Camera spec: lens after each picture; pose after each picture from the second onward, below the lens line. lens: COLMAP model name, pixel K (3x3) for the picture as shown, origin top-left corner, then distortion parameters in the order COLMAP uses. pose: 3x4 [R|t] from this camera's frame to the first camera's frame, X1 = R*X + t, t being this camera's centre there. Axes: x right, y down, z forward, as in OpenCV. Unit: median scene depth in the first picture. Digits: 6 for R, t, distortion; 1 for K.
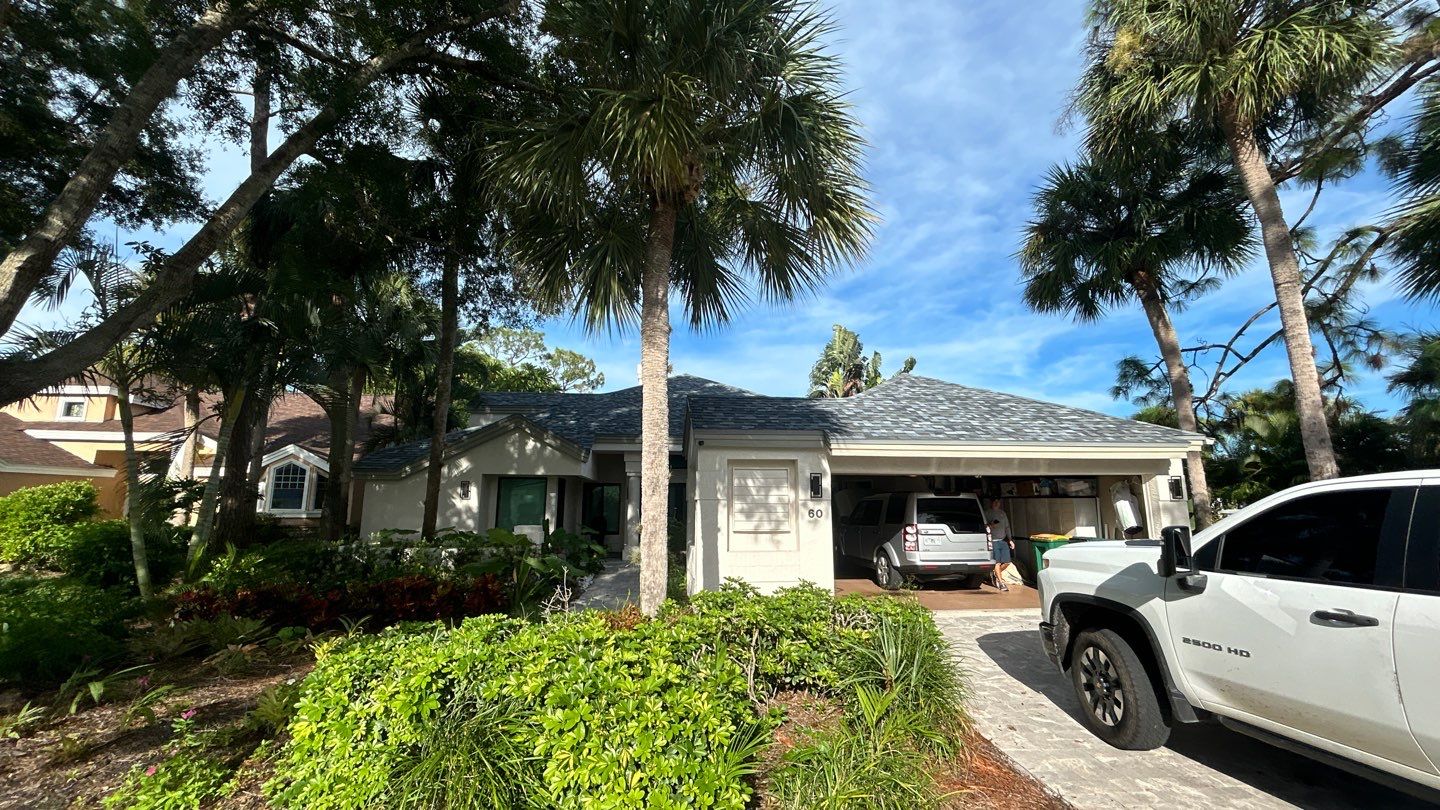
lens RADIAL K [[565.2, 0, 716.6], [0, 565.2, 405.1], [0, 0, 1]] dist [0.003350, -0.000171]
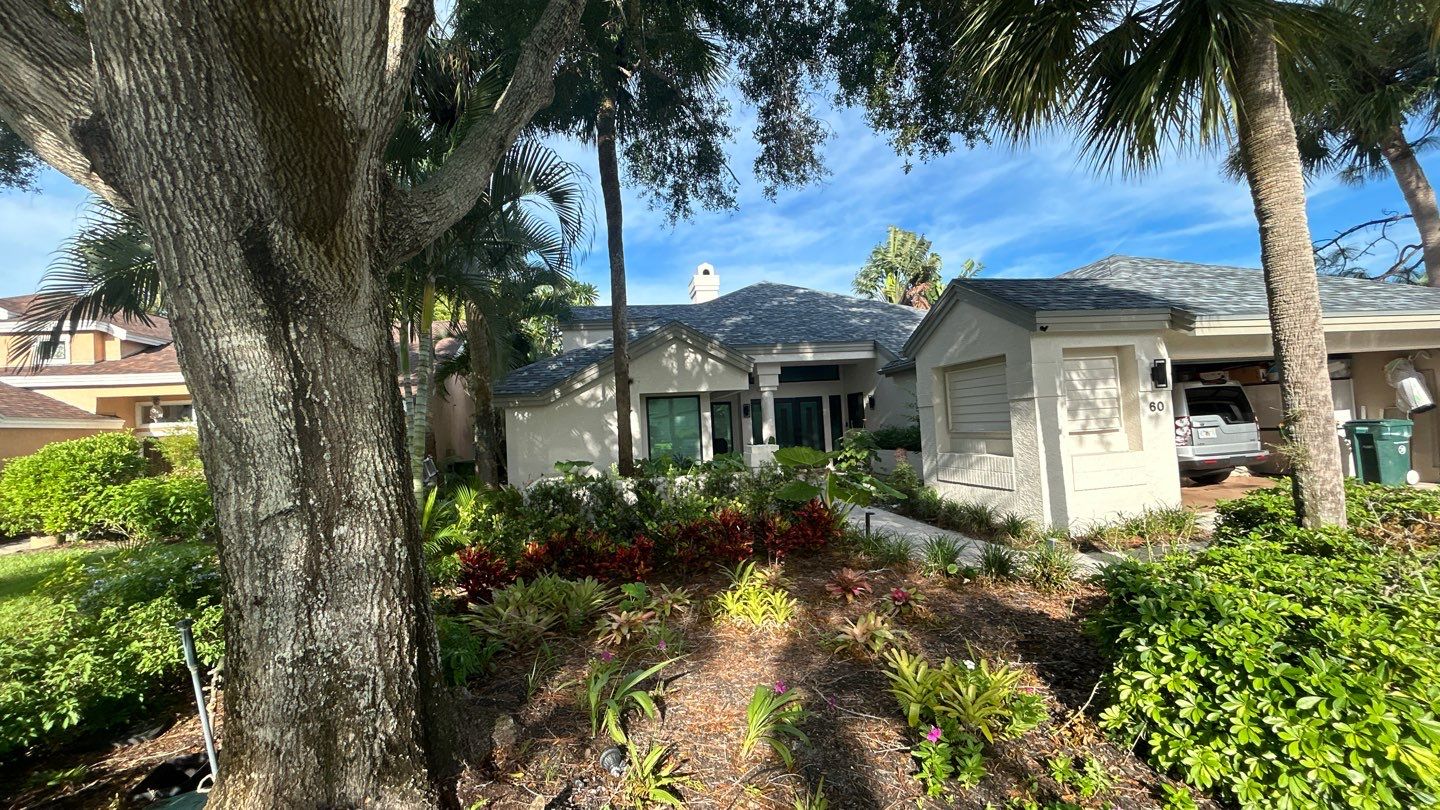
lens RADIAL K [[565.2, 0, 721.3], [0, 565.2, 404.4], [0, 0, 1]] dist [0.003350, -0.000171]
pose [[0.994863, -0.056726, 0.083841, -0.387118], [0.045215, 0.990040, 0.133332, 0.030317], [-0.090570, -0.128856, 0.987519, 0.147453]]
